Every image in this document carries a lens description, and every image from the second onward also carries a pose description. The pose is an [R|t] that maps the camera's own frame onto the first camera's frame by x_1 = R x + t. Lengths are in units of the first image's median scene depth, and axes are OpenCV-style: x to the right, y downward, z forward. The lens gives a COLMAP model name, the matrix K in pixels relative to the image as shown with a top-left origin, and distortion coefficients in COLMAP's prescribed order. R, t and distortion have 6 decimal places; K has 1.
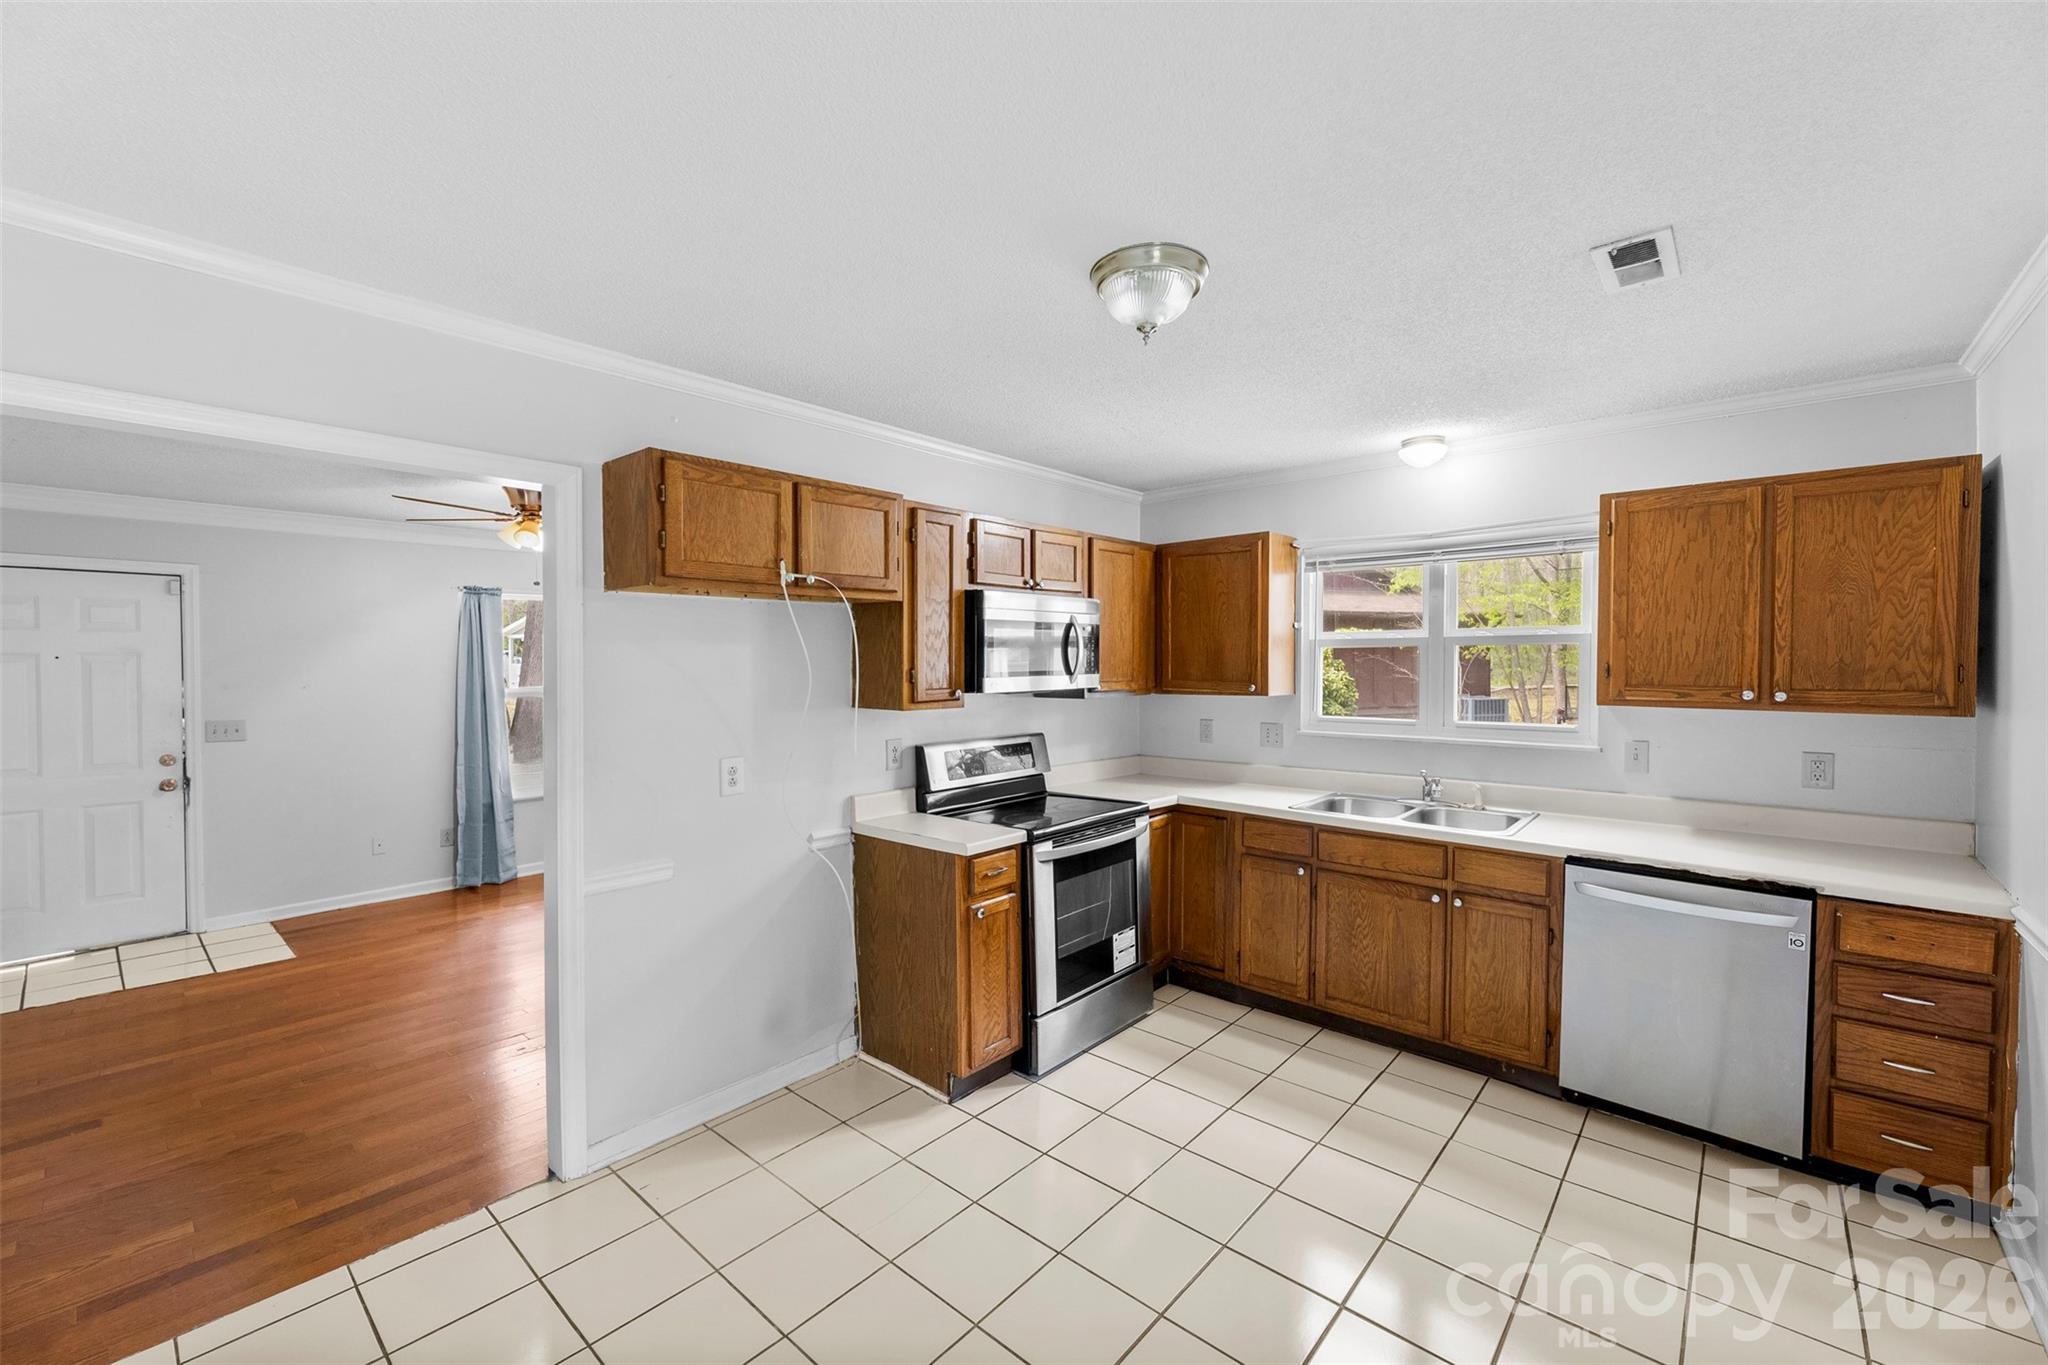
lens RADIAL K [[823.2, 0, 1024.8], [0, 823.2, 688.3], [0, 0, 1]] dist [0.002068, 0.000074]
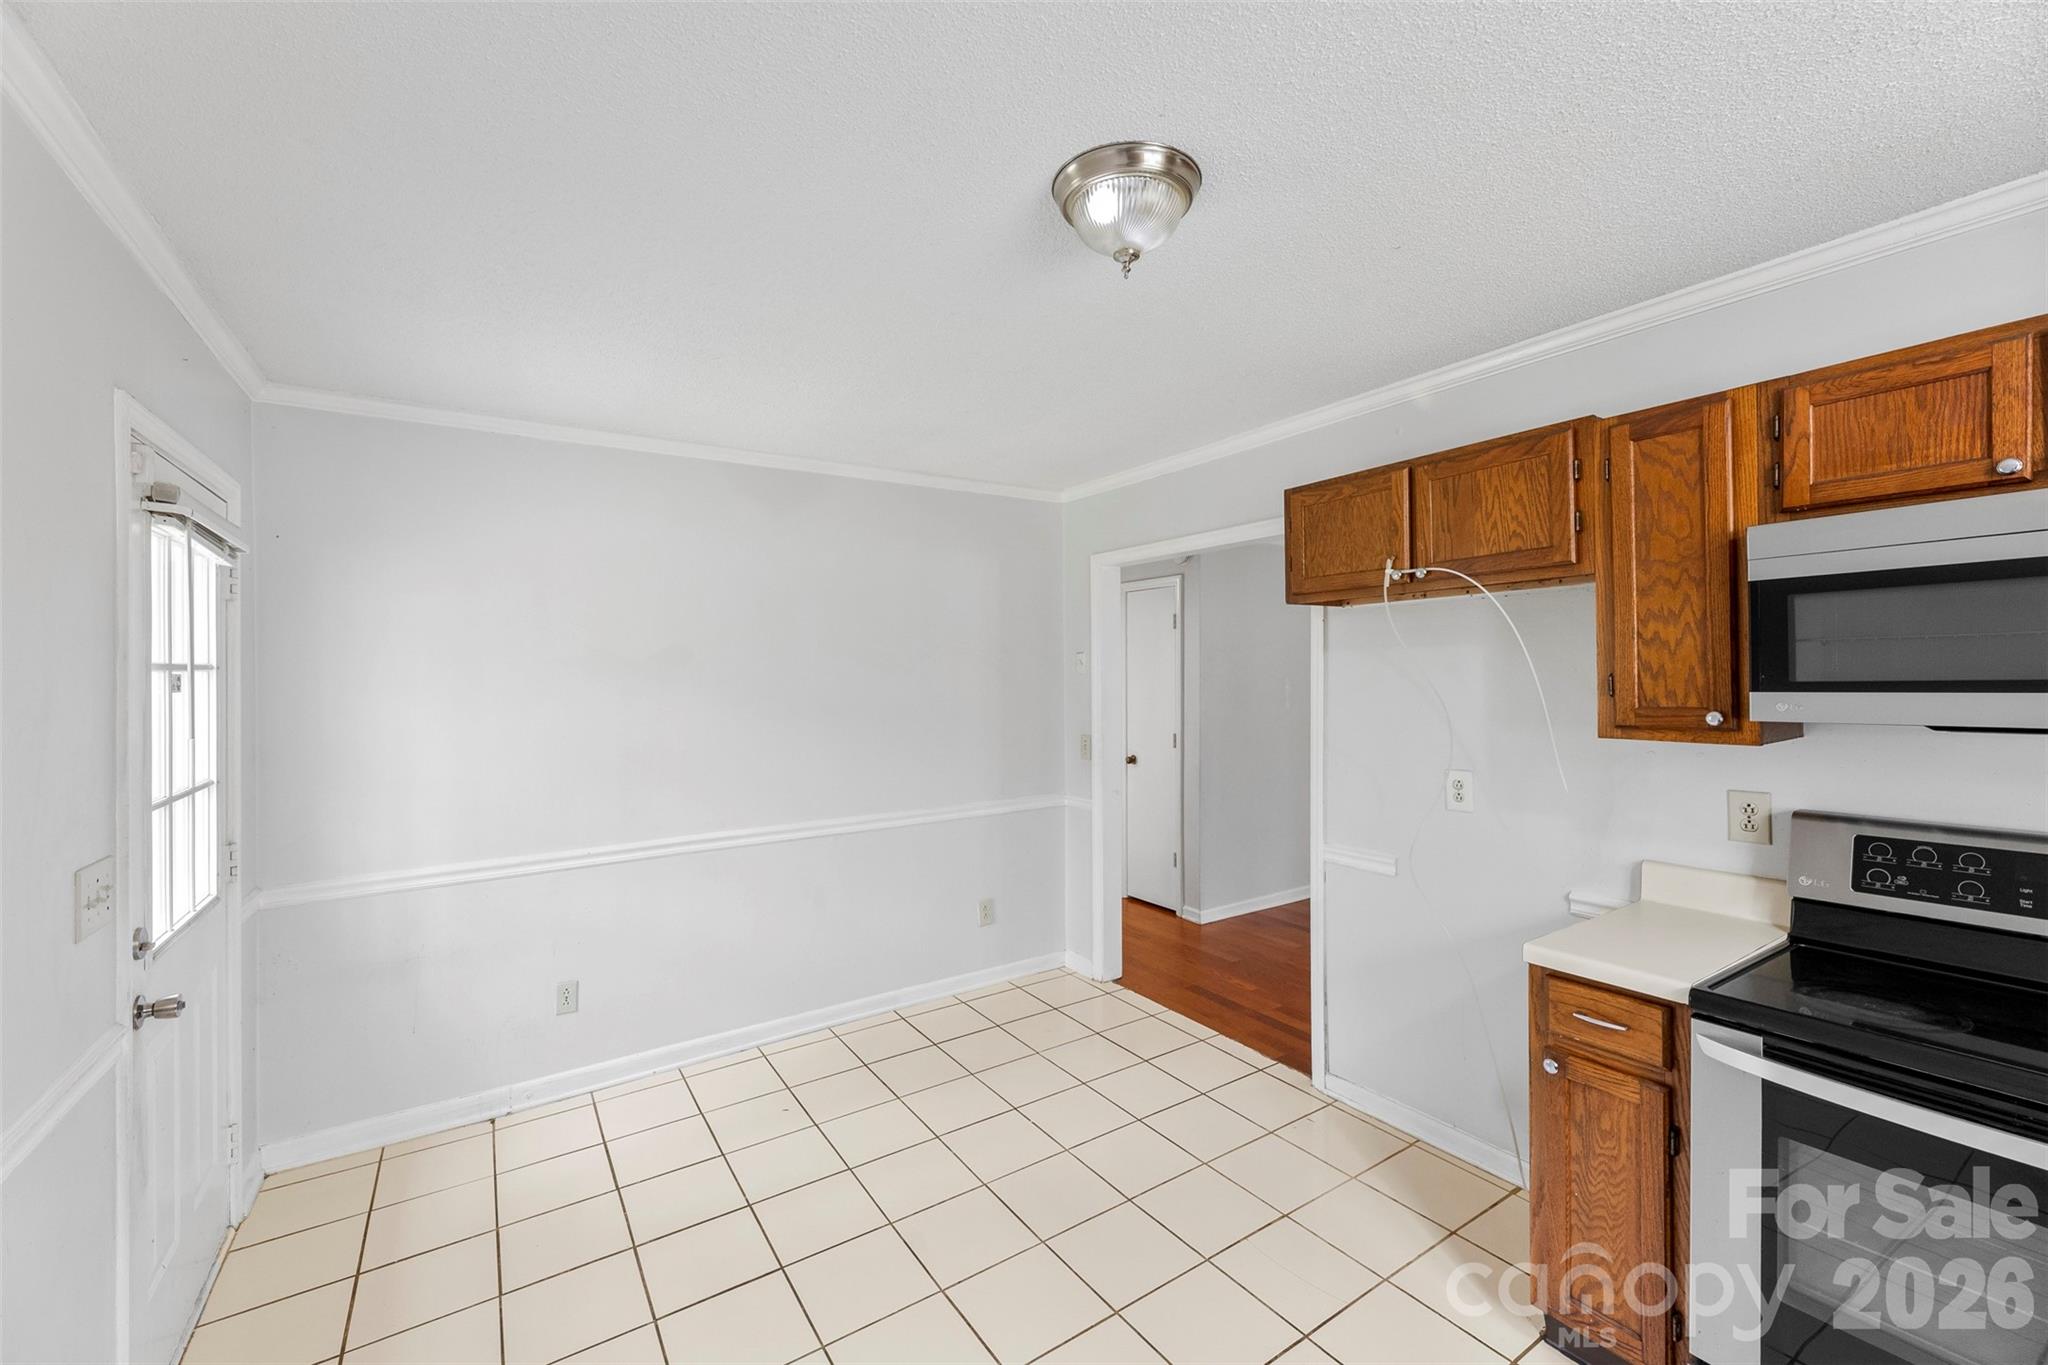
lens RADIAL K [[823.2, 0, 1023.1], [0, 823.2, 670.3], [0, 0, 1]] dist [0.002068, 0.000074]
pose [[-0.251522, 0.002489, -0.967848, 0.731603], [-0.016080, 0.999848, 0.006750, -0.028672], [0.967718, 0.017260, -0.251444, 0.852819]]
